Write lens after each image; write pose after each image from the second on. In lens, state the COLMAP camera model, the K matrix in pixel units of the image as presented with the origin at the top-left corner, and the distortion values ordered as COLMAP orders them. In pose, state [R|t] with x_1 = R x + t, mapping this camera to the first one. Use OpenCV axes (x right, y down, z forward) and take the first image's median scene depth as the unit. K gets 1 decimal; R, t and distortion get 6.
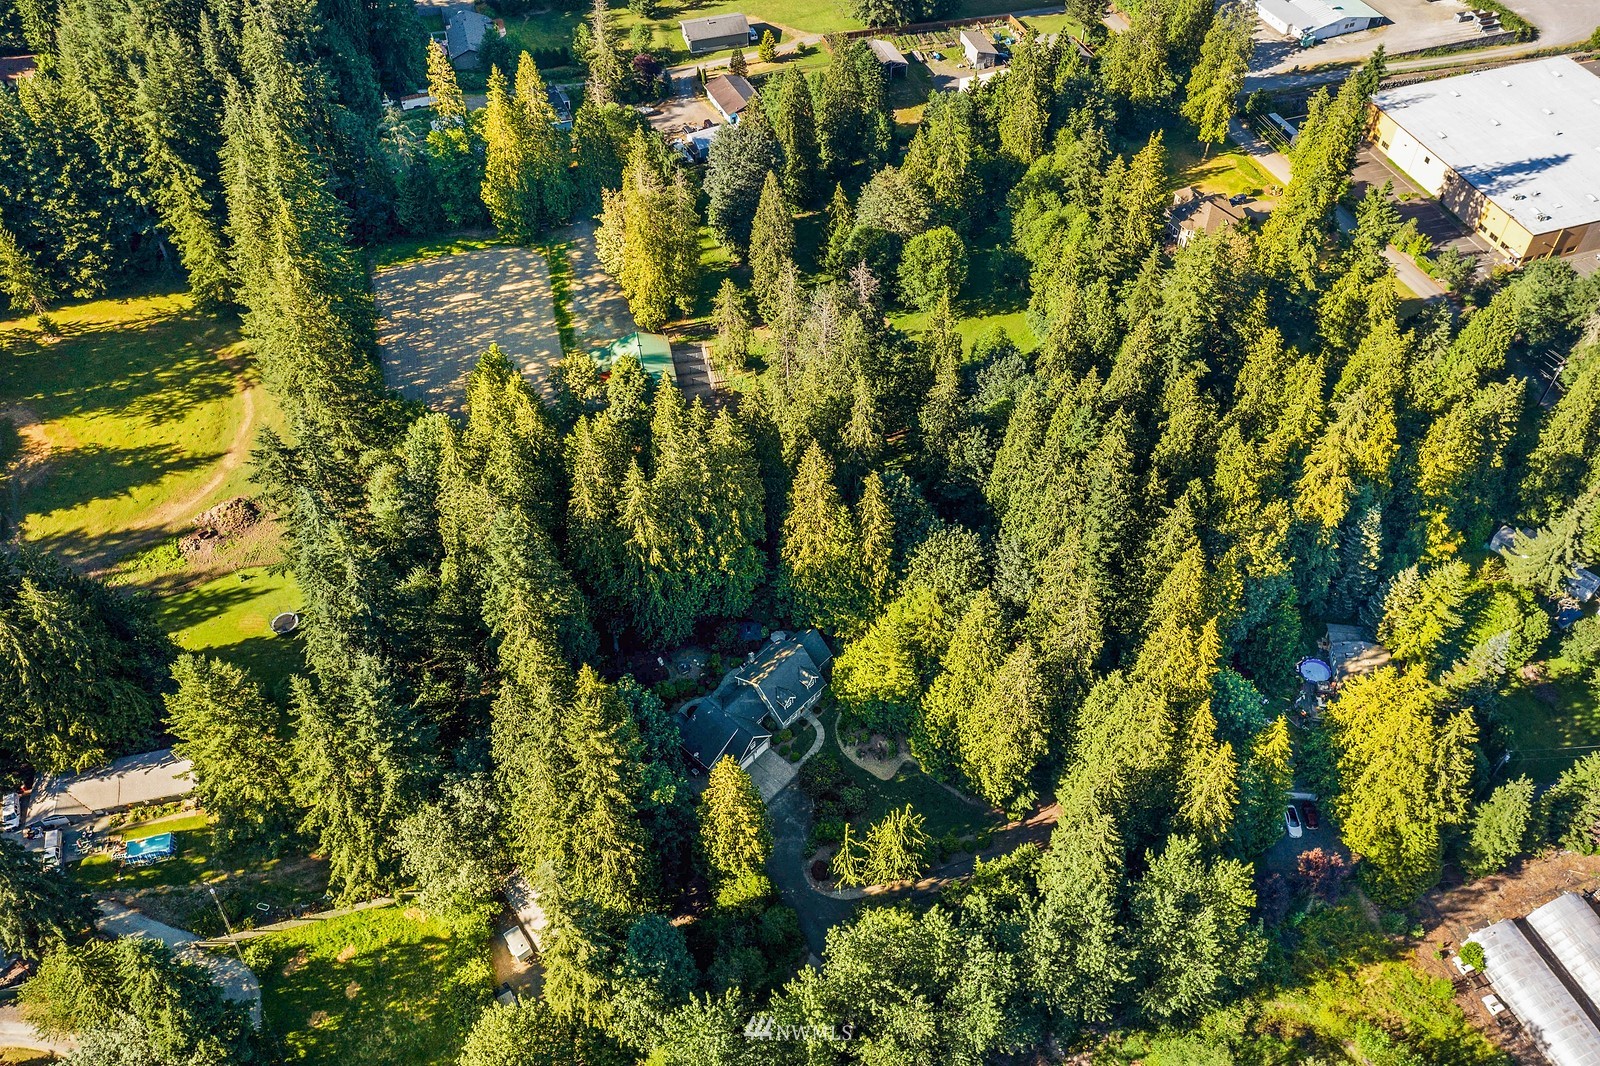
lens RADIAL K [[1265.6, 0, 800.0], [0, 1265.6, 533.0], [0, 0, 1]] dist [-0.003383, -0.006196]
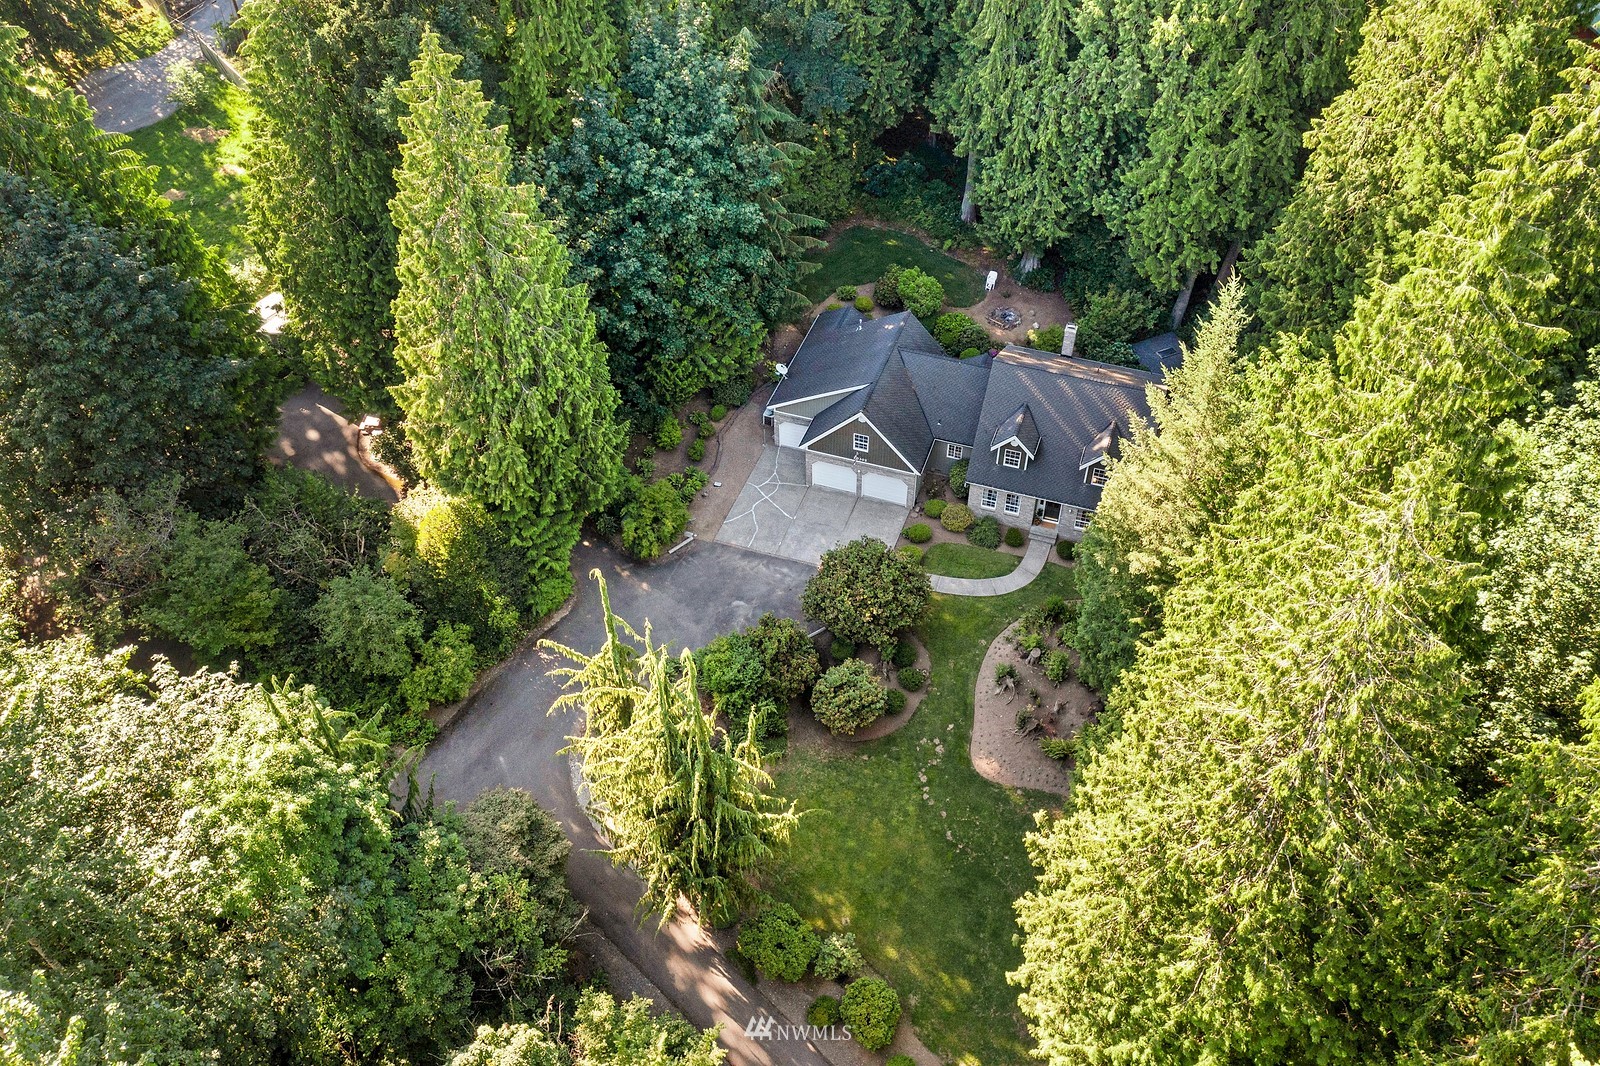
lens RADIAL K [[1265.6, 0, 800.0], [0, 1265.6, 533.0], [0, 0, 1]] dist [-0.003383, -0.006196]
pose [[0.400947, 0.659551, -0.635794, 0.240125], [-0.675194, 0.681815, 0.281498, 0.093102], [0.619157, 0.316418, 0.718696, 0.753019]]
